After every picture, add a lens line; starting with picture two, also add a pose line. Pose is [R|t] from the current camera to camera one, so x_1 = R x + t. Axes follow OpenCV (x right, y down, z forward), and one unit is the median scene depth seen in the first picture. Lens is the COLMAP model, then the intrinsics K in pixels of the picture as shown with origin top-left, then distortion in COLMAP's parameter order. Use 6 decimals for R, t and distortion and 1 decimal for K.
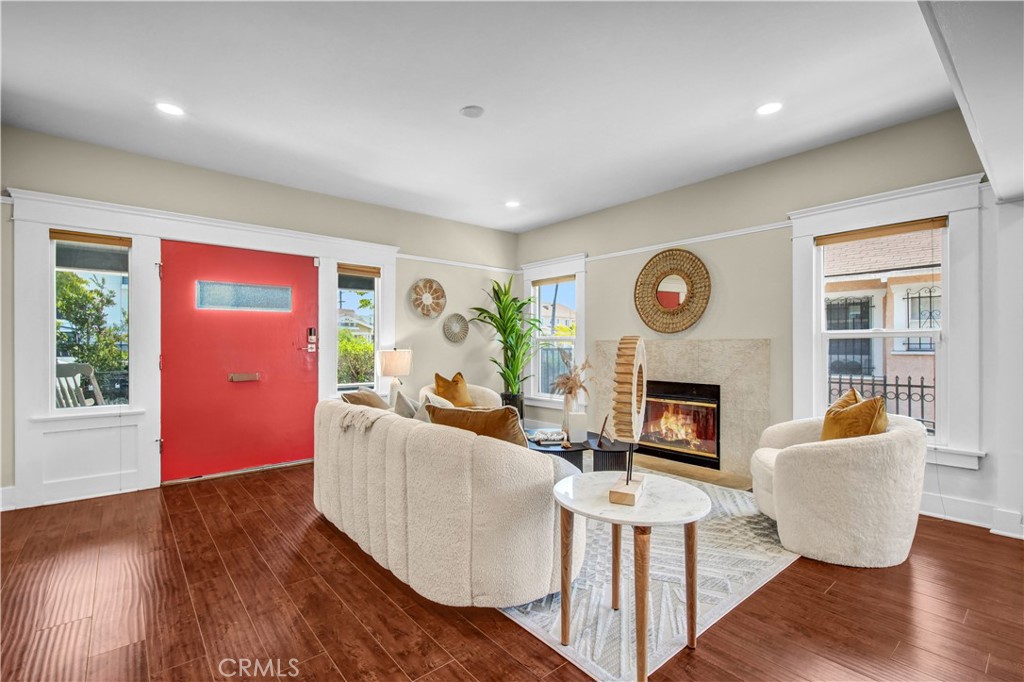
lens RADIAL K [[461.1, 0, 518.9], [0, 461.1, 345.1], [0, 0, 1]] dist [0.002266, -0.000071]
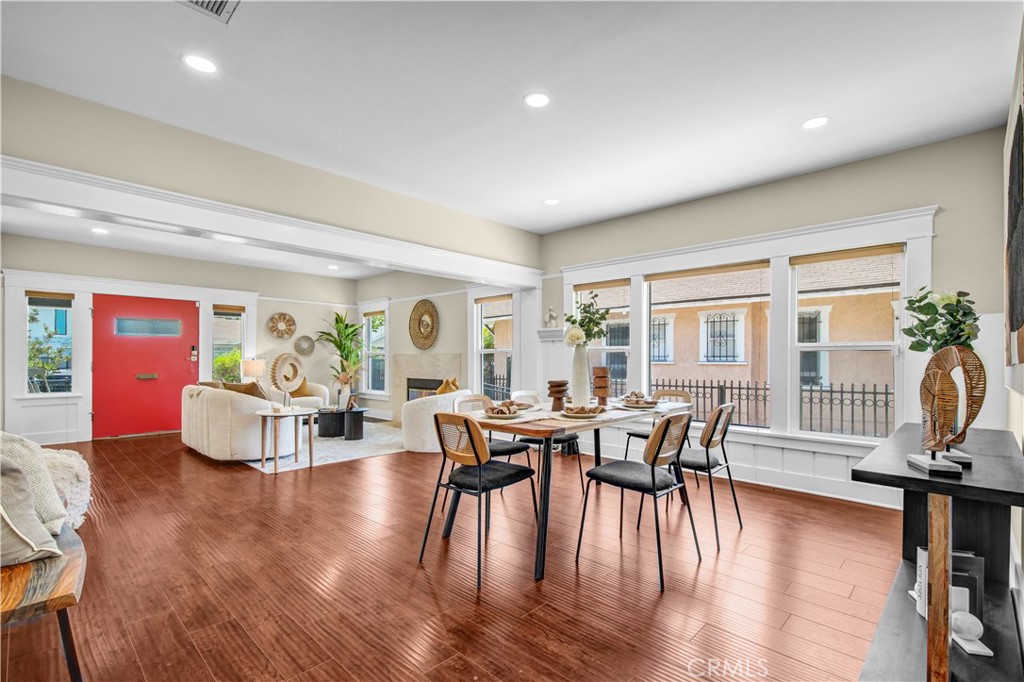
lens RADIAL K [[463.7, 0, 517.8], [0, 463.7, 356.7], [0, 0, 1]] dist [-0.002241, -0.000285]
pose [[0.994682, 0.000896, 0.102992, 0.473169], [-0.000671, 0.999997, -0.002223, 0.002385], [-0.102994, 0.002142, 0.994680, -0.668291]]
